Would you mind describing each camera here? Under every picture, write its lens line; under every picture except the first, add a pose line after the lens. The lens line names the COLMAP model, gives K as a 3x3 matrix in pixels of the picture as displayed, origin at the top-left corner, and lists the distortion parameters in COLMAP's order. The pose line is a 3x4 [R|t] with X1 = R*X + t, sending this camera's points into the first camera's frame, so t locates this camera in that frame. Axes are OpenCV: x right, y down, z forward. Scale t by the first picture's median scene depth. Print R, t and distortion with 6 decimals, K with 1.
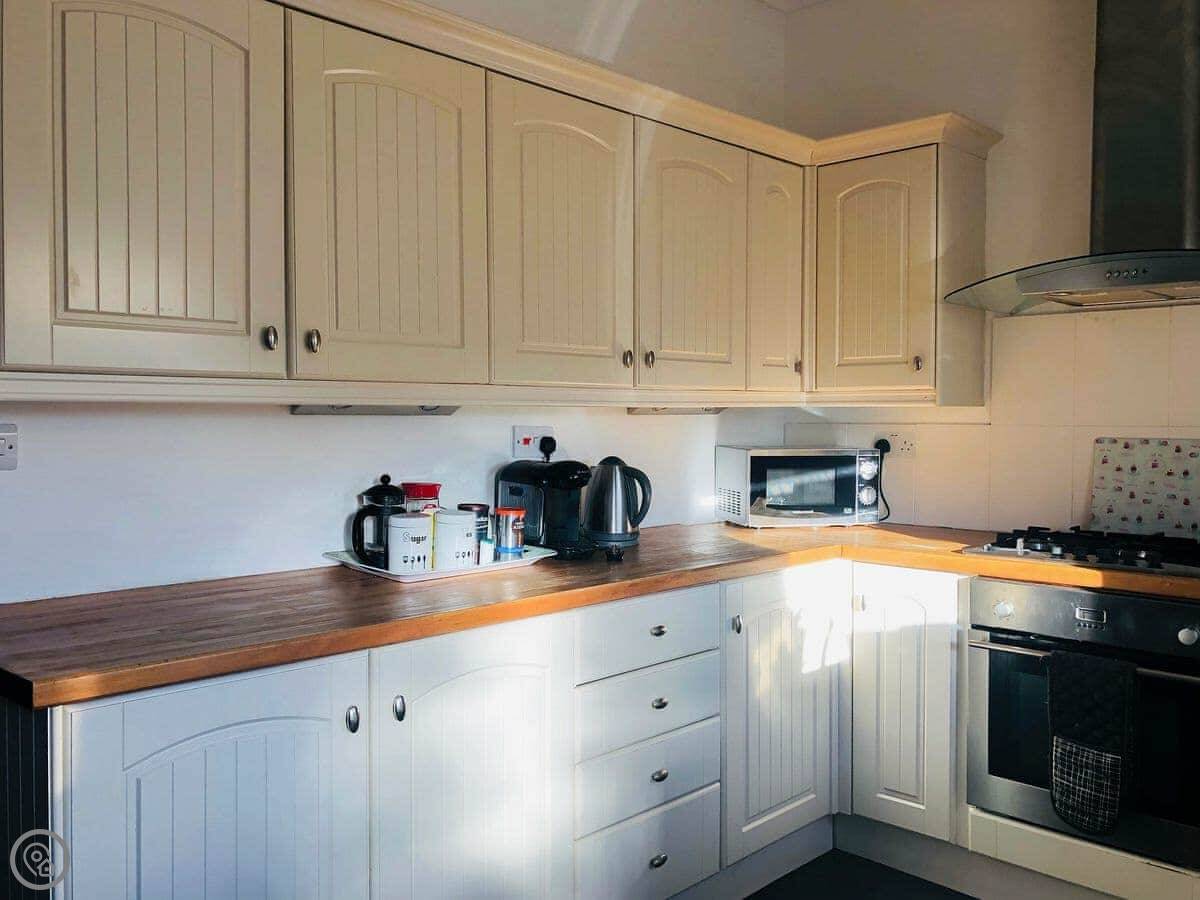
lens RADIAL K [[1035.3, 0, 600.0], [0, 1035.3, 450.0], [0, 0, 1]] dist [0.003541, -0.004246]
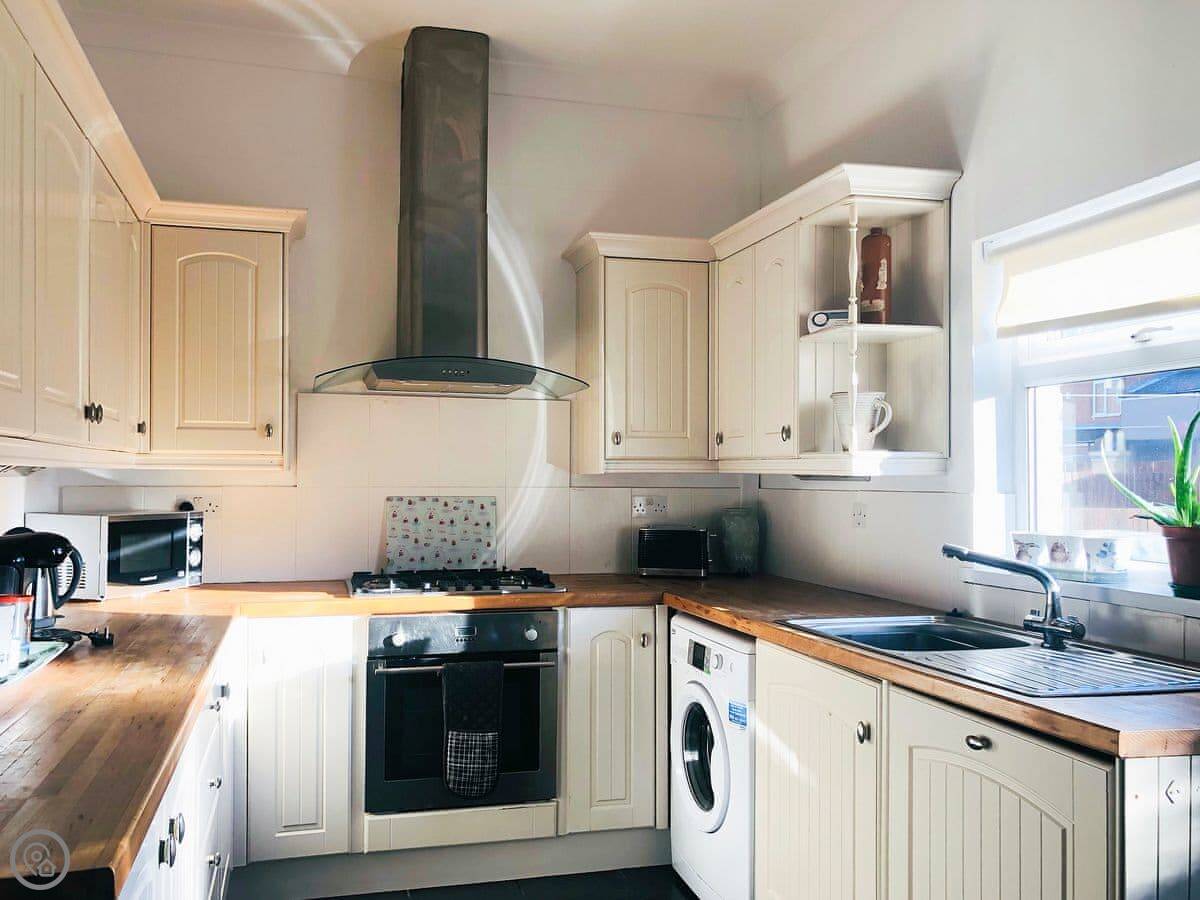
lens RADIAL K [[997.9, 0, 599.4], [0, 997.9, 482.0], [0, 0, 1]] dist [-0.002940, -0.006306]
pose [[0.491321, -0.001245, 0.870978, -0.457480], [0.029139, 0.999463, -0.015009, -0.004094], [-0.870491, 0.032754, 0.491093, 0.198021]]
